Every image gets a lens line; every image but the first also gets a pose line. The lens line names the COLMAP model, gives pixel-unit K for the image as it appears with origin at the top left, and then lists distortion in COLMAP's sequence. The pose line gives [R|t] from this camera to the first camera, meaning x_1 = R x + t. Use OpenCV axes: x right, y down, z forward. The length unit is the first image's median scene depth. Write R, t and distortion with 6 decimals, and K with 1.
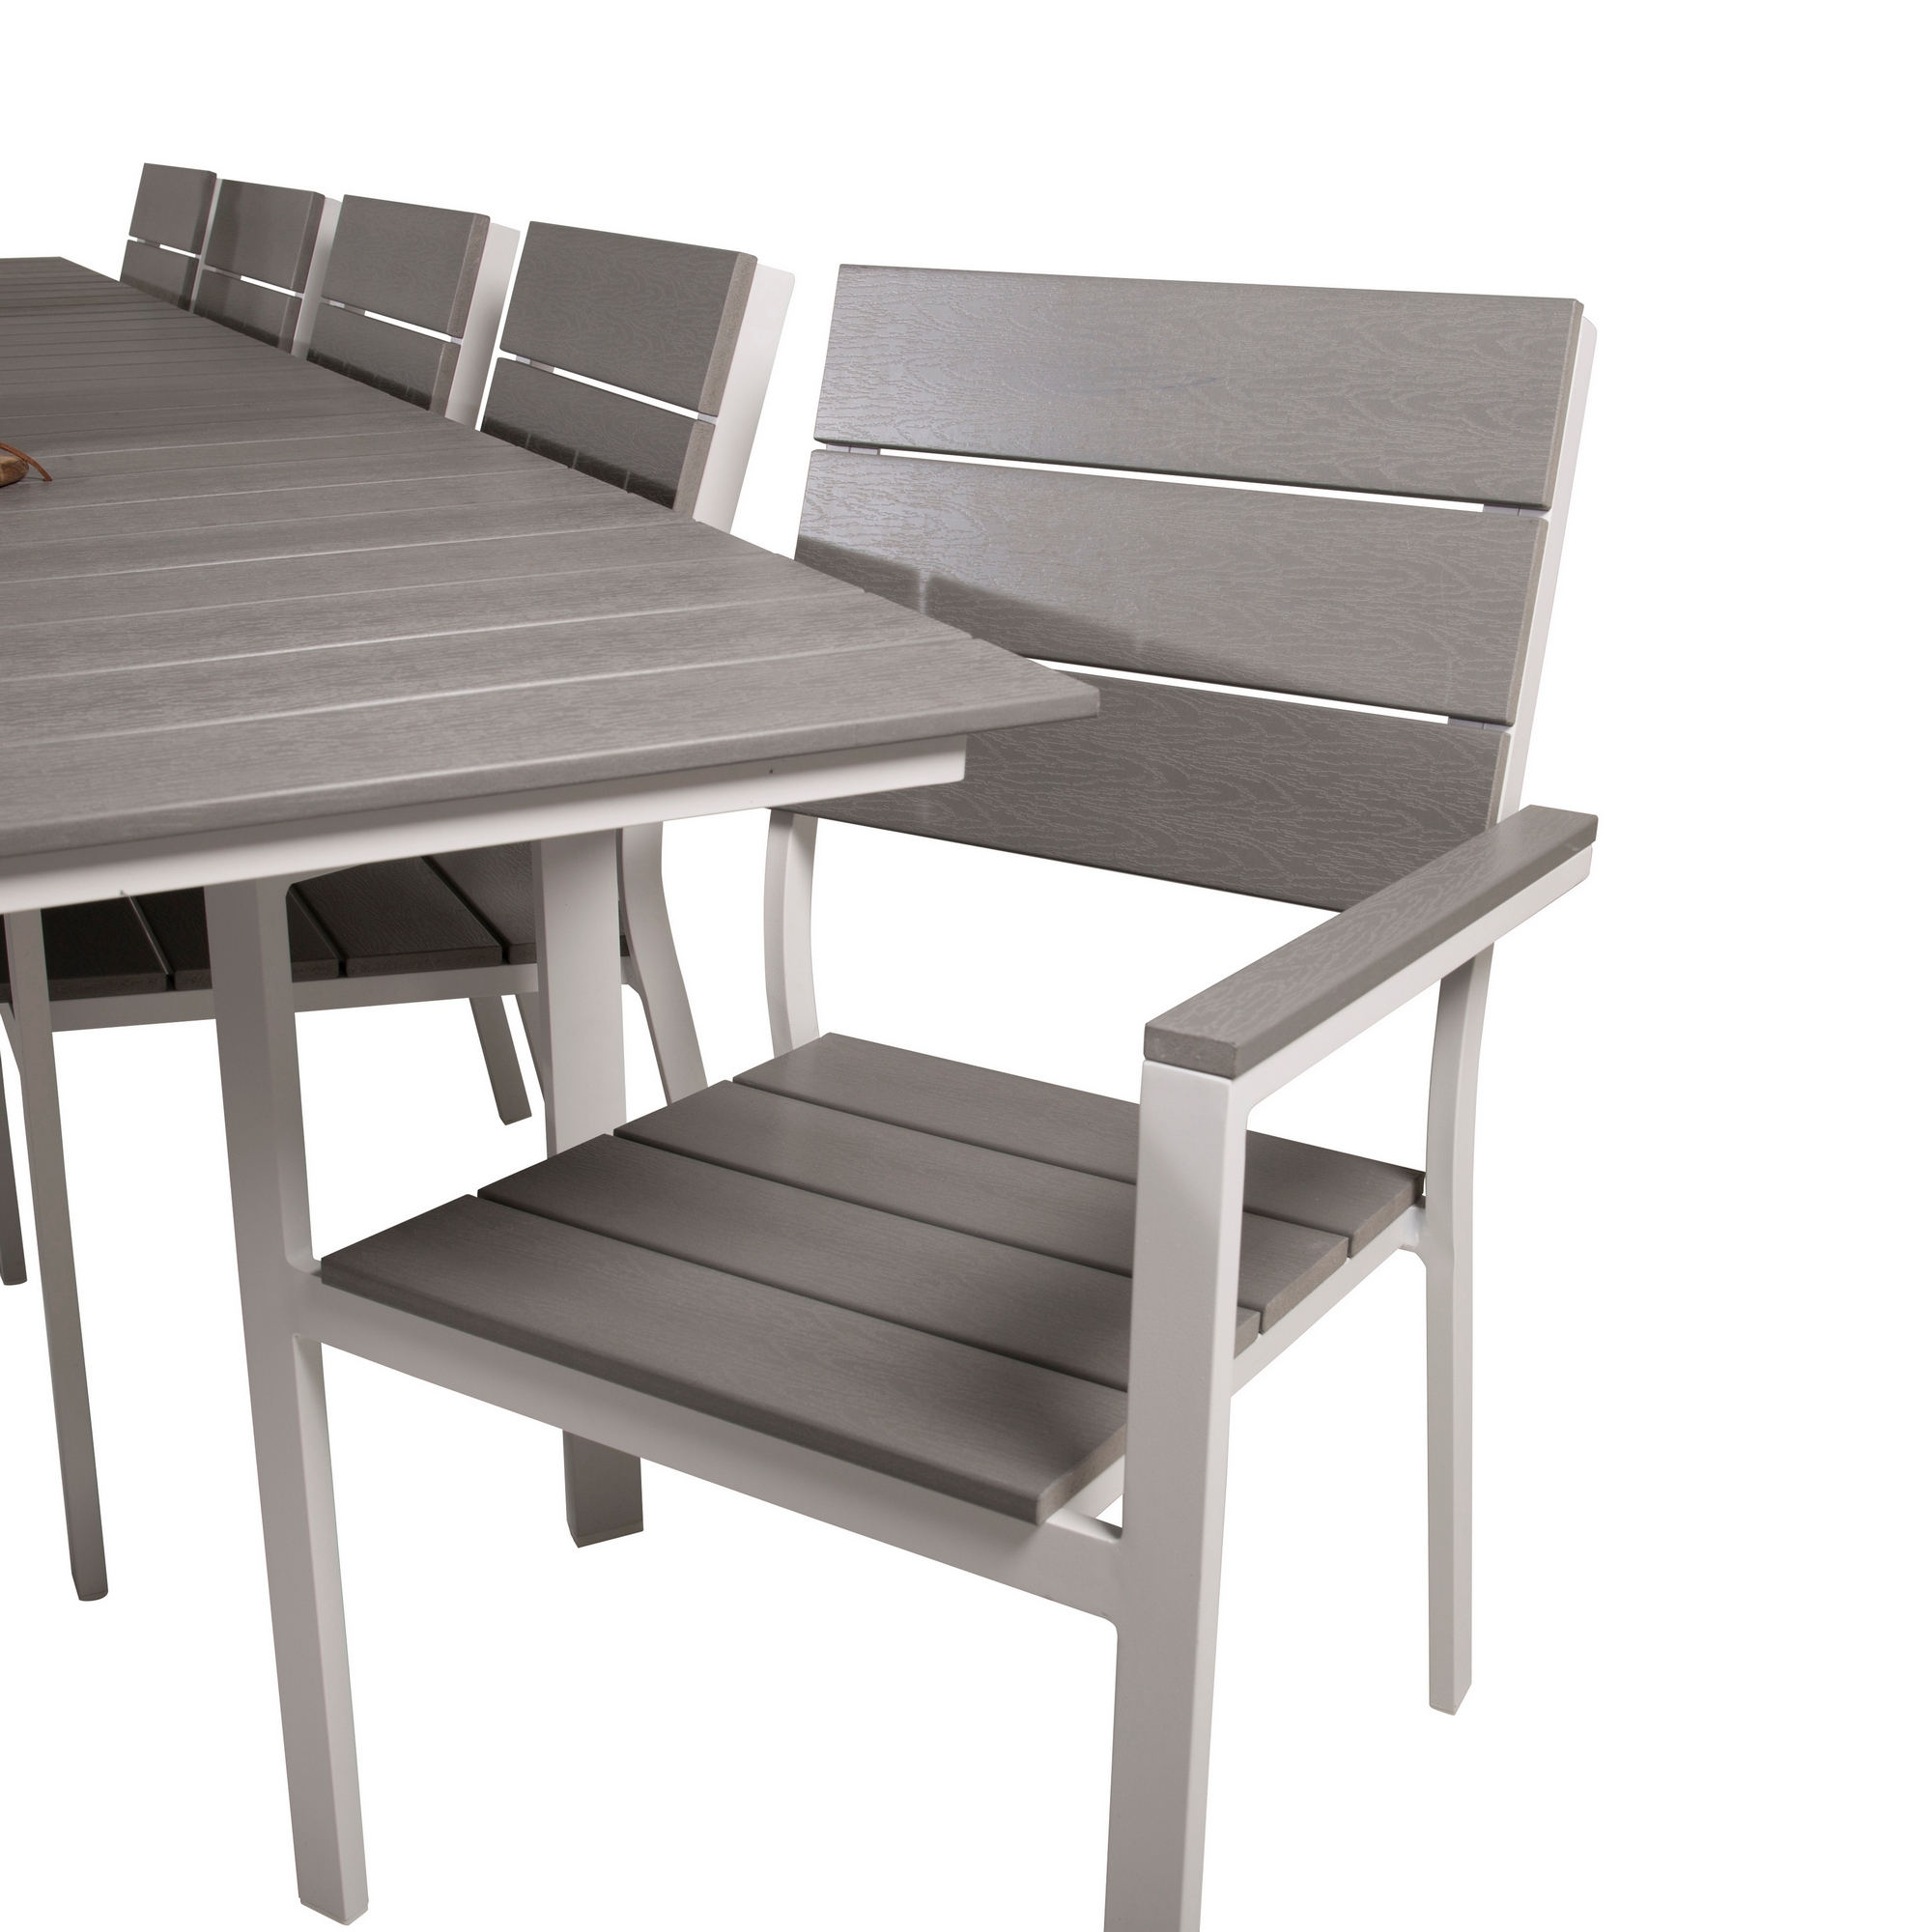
lens RADIAL K [[2491.3, 0, 966.0], [0, 2491.3, 966.0], [0, 0, 1]] dist [-0.103310, 0.074025]
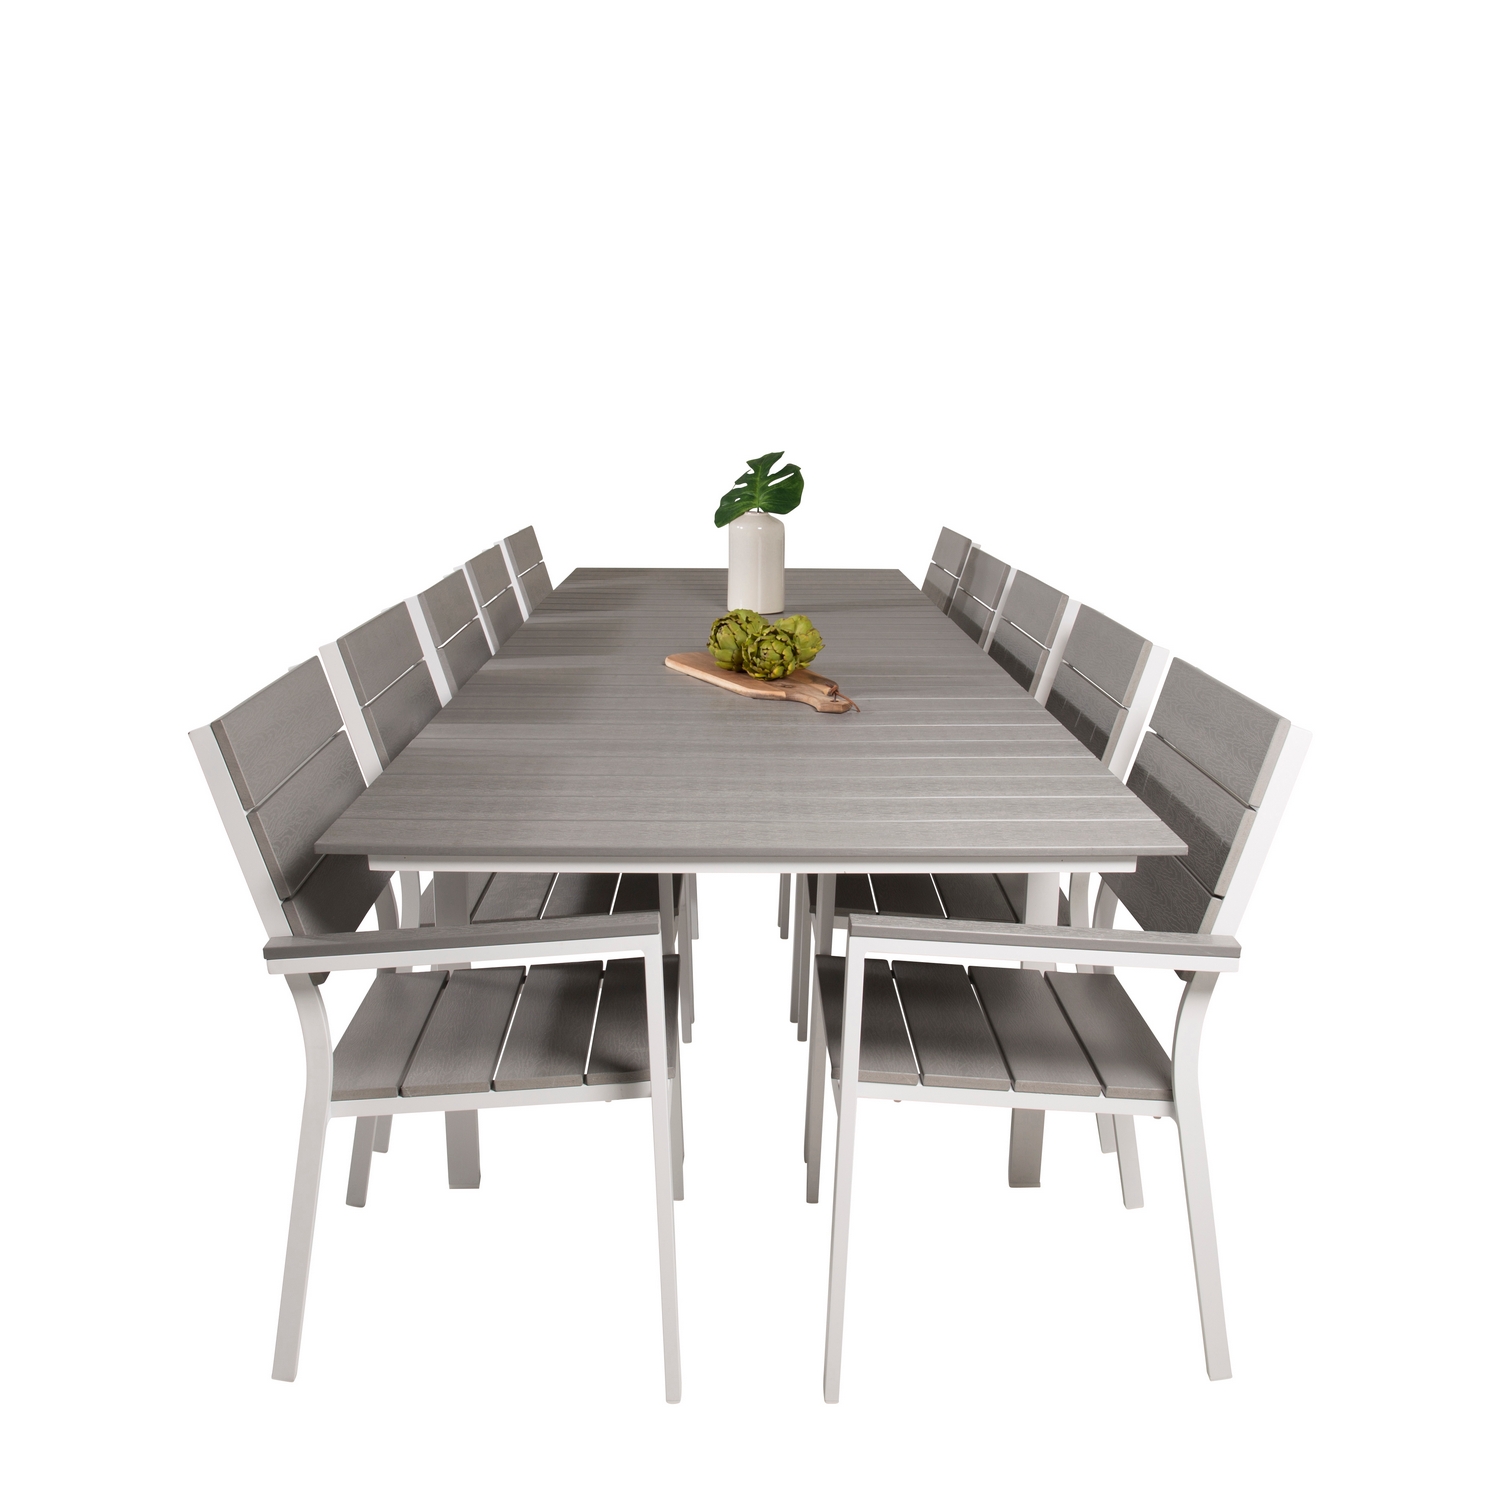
lens RADIAL K [[1576.0, 0, 750.0], [0, 1576.0, 750.0], [0, 0, 1]] dist [-0.015351, -0.004678]
pose [[0.898669, 0.096991, -0.427770, 0.293135], [-0.150173, 0.984342, -0.092300, 0.016087], [0.412119, 0.147187, 0.899163, -0.662328]]
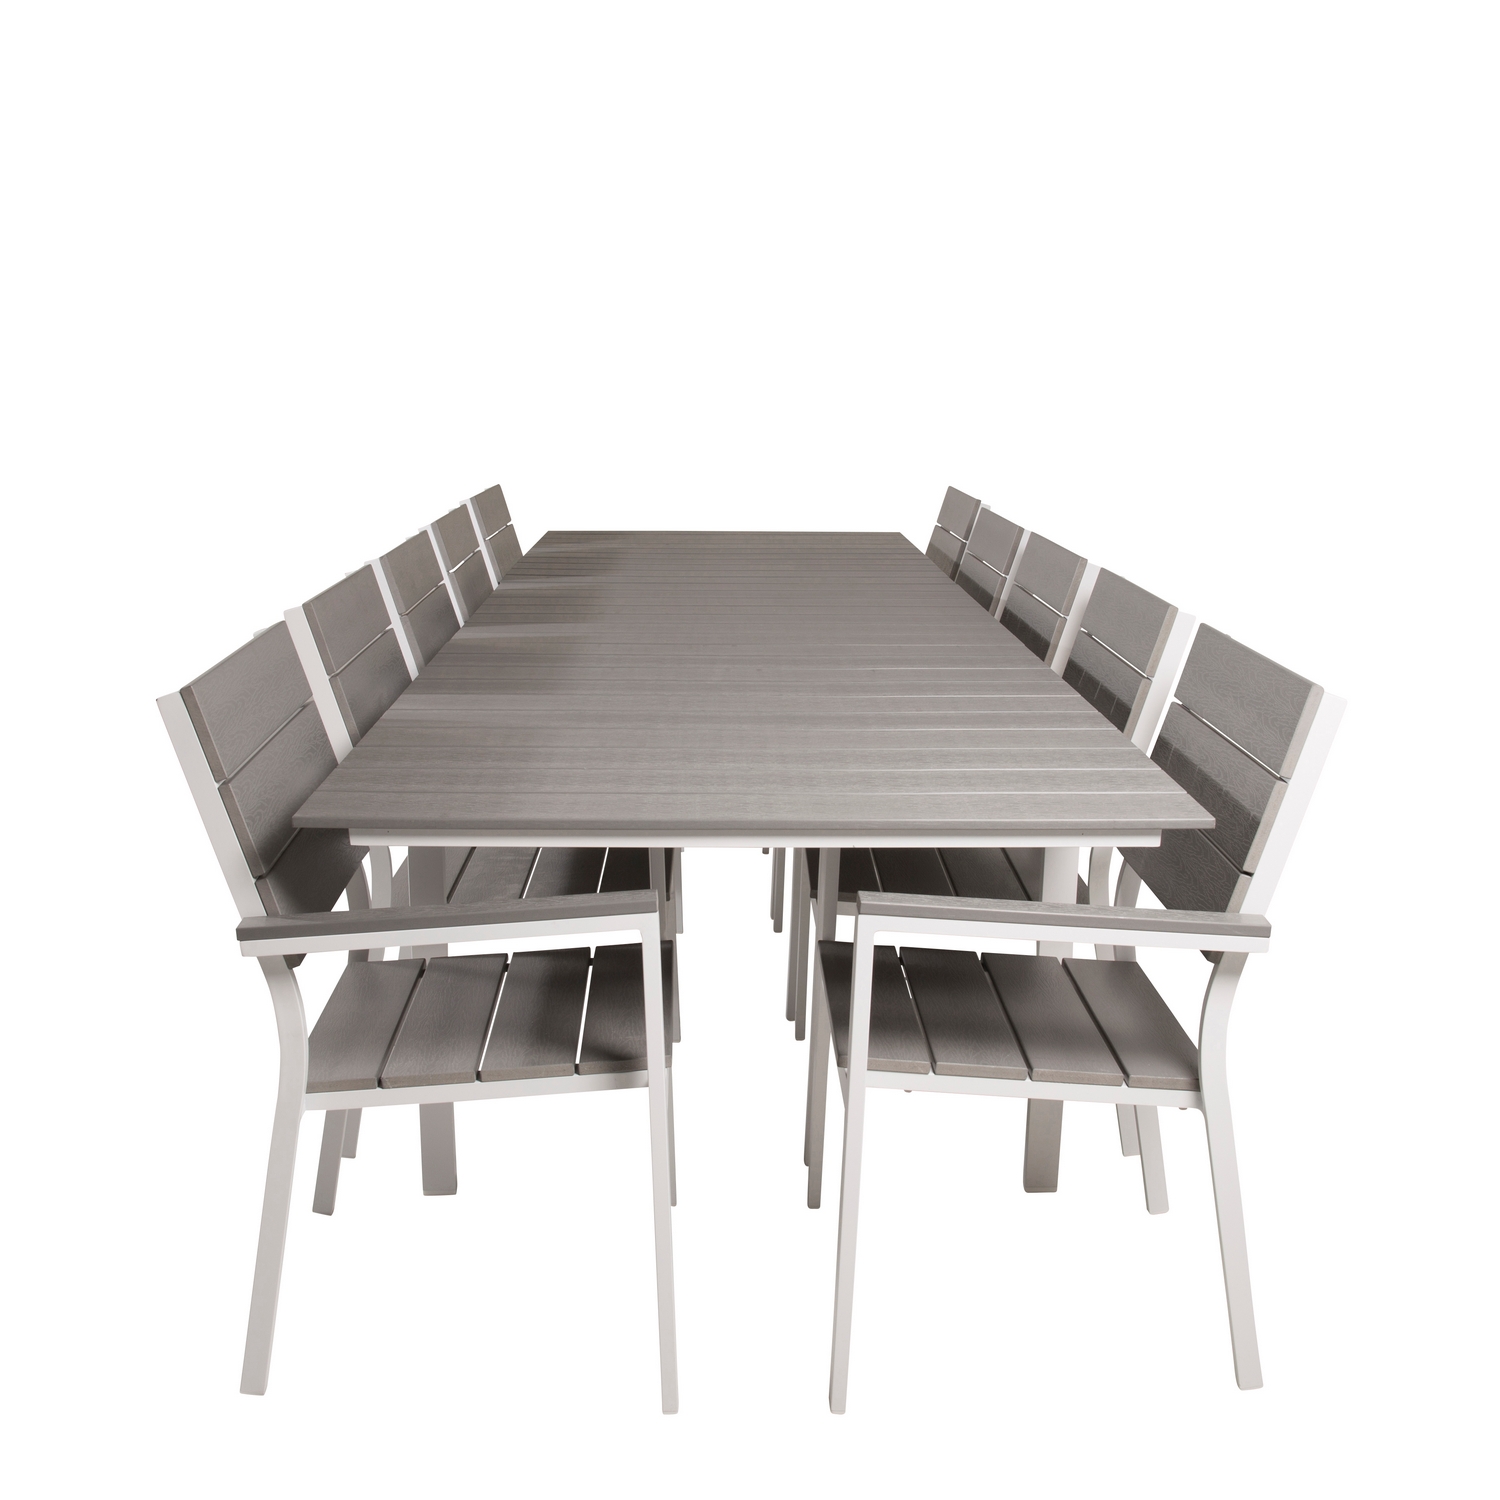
lens RADIAL K [[1764.6, 0, 750.0], [0, 1764.6, 750.0], [0, 0, 1]] dist [0.003773, -0.006810]
pose [[0.904162, 0.098951, -0.415572, 0.311586], [-0.148244, 0.985029, -0.087992, 0.045918], [0.400643, 0.141165, 0.905294, -0.747148]]
